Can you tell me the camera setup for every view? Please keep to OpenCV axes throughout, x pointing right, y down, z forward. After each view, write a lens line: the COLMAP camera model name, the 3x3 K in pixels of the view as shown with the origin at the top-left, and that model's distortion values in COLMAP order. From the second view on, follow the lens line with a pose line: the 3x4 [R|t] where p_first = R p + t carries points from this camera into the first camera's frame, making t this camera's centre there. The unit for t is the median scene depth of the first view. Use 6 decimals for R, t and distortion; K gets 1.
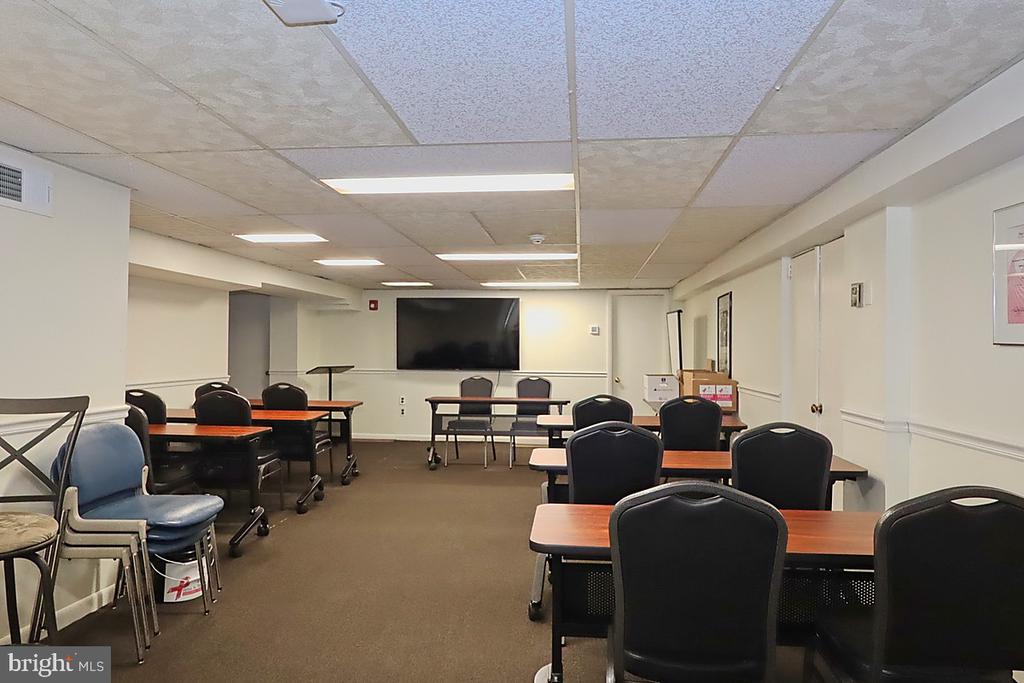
lens RADIAL K [[635.8, 0, 512.0], [0, 635.8, 341.5], [0, 0, 1]] dist [-0.007313, -0.000686]
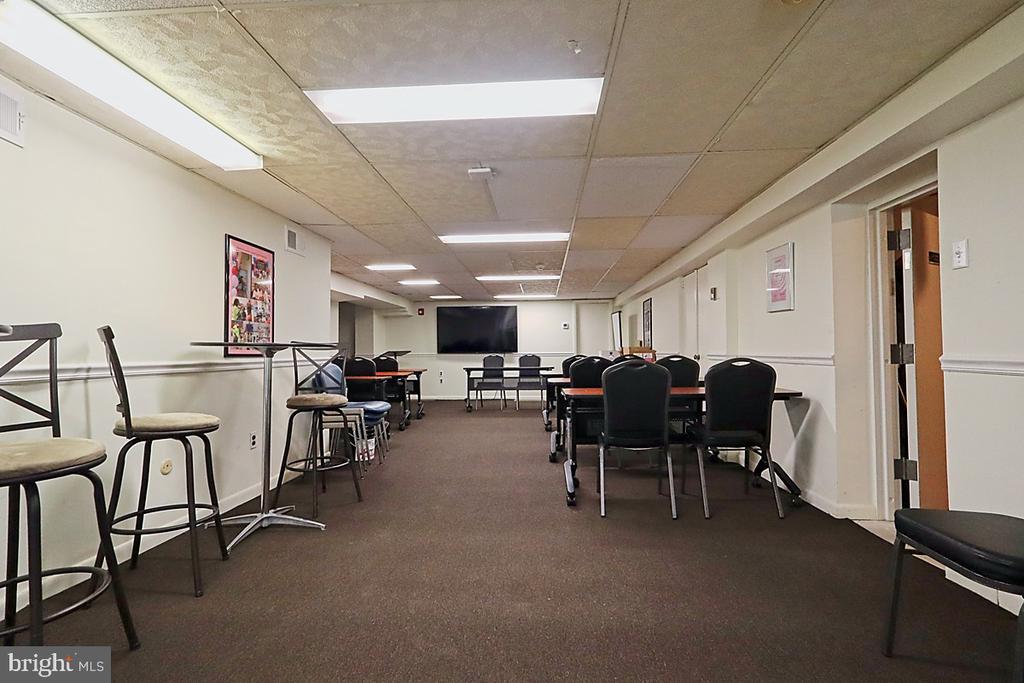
lens RADIAL K [[475.6, 0, 512.0], [0, 475.6, 341.5], [0, 0, 1]] dist [-0.000315, 0.000267]
pose [[0.998908, -0.015373, 0.044109, -0.064832], [0.015731, 0.999846, -0.007766, 0.034154], [-0.043983, 0.008452, 0.998997, -0.195950]]
